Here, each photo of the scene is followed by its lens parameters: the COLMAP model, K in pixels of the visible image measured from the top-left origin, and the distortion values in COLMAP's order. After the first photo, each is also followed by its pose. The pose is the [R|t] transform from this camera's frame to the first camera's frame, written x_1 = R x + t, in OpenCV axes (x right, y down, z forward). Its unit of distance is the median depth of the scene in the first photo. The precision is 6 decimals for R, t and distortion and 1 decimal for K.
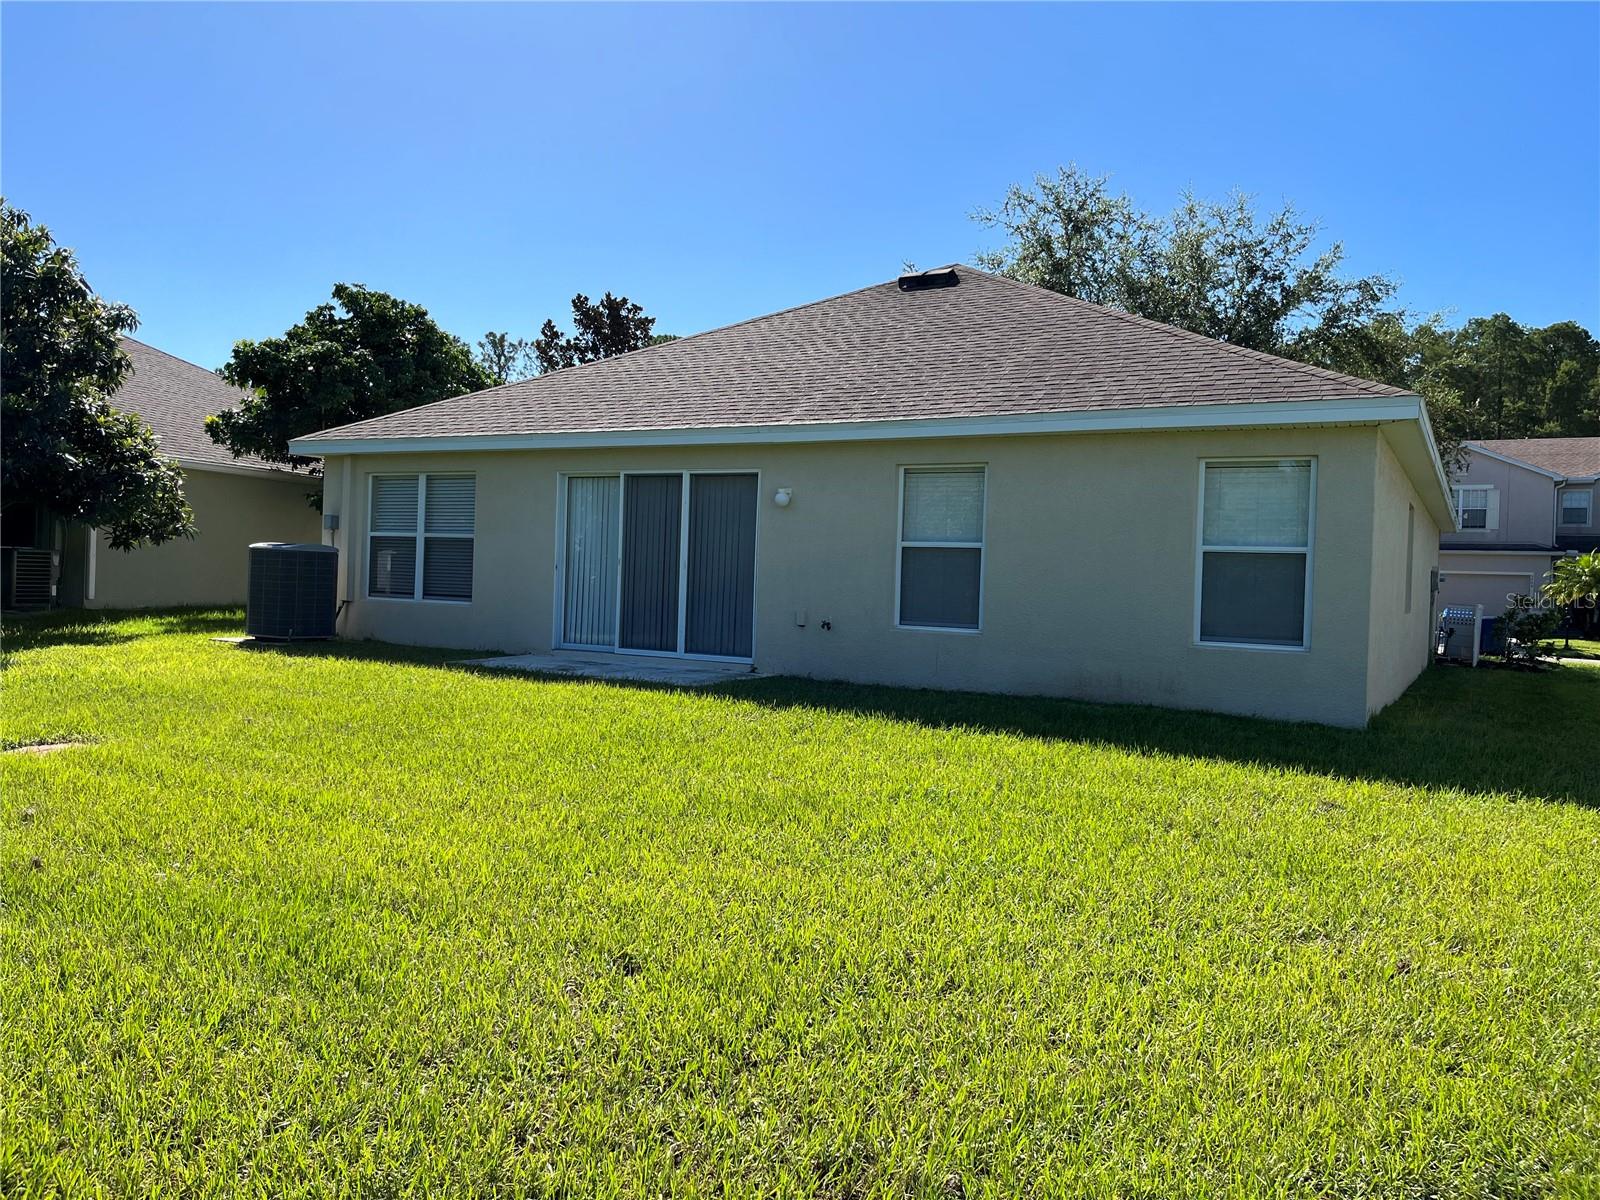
lens RADIAL K [[1216.8, 0, 794.4], [0, 1216.8, 597.0], [0, 0, 1]] dist [0.063313, -0.081524]
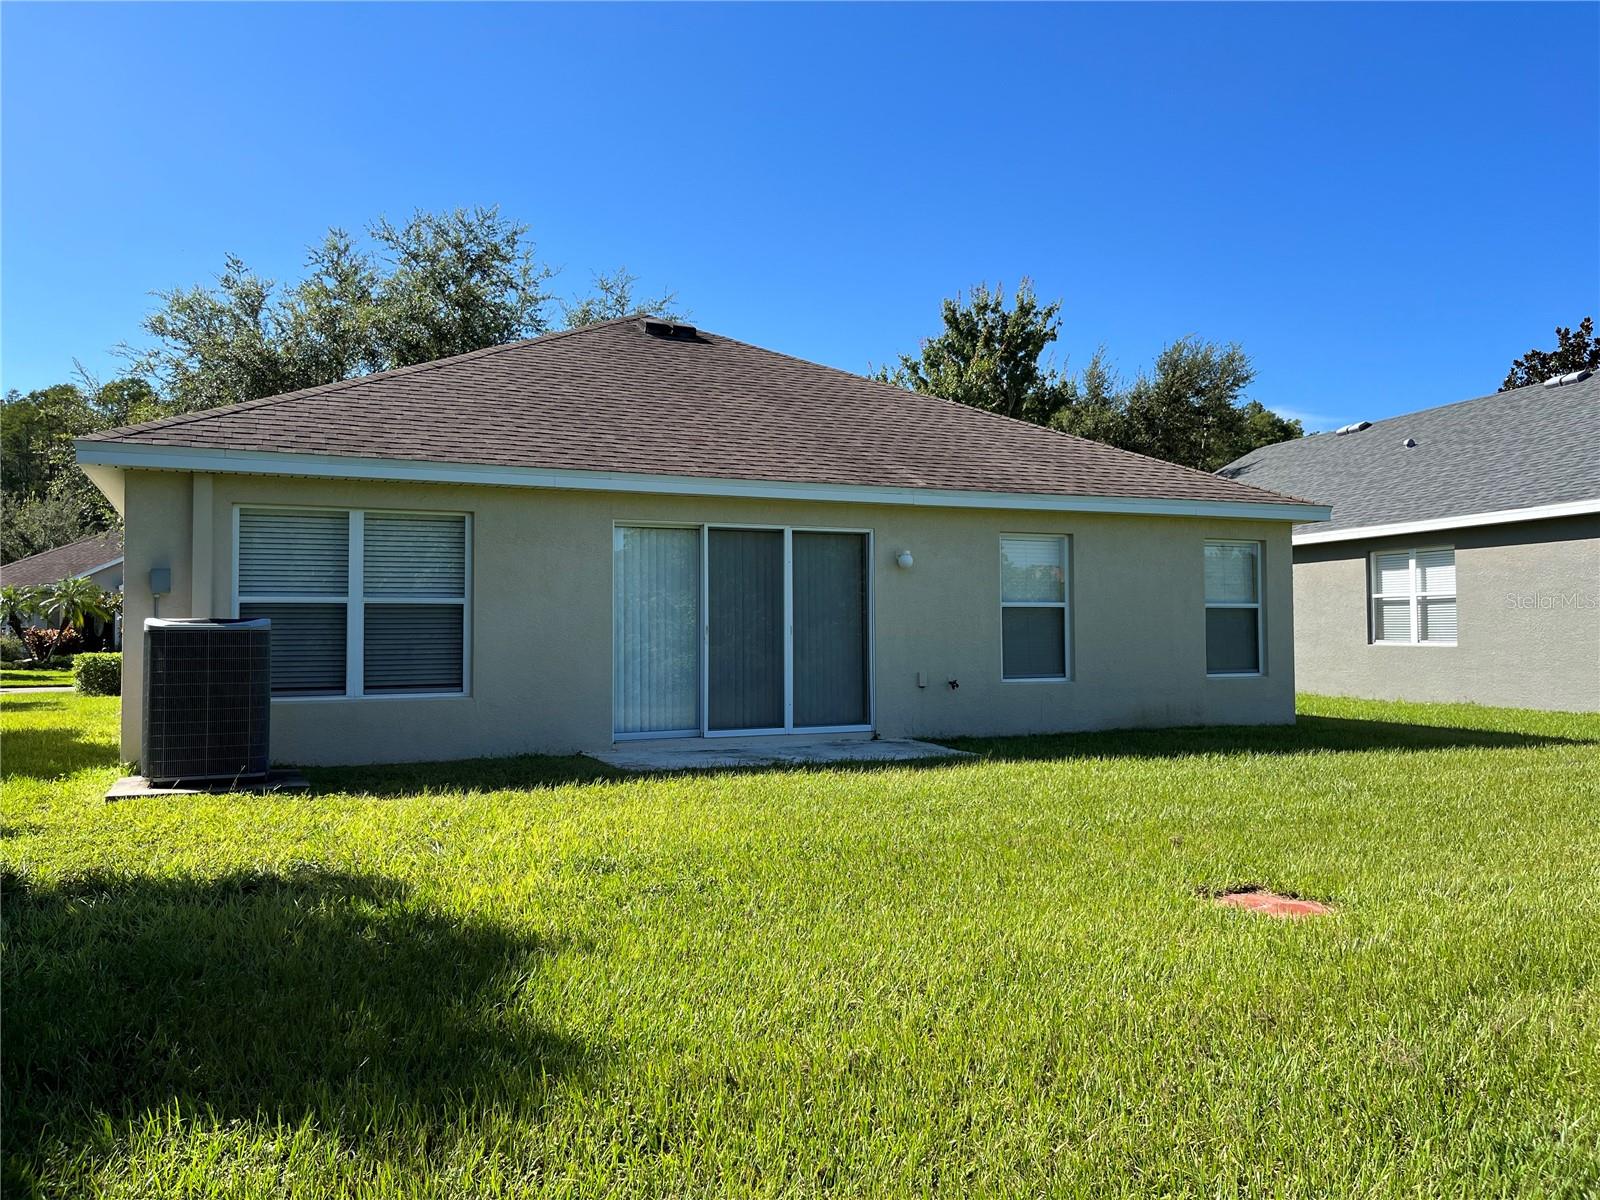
lens RADIAL K [[1216.8, 0, 795.2], [0, 1216.8, 603.0], [0, 0, 1]] dist [0.063313, -0.081524]
pose [[0.578460, -0.014160, 0.815588, -0.822860], [0.041531, 0.999064, -0.012110, -0.035443], [-0.814653, 0.040878, 0.578507, 0.471215]]
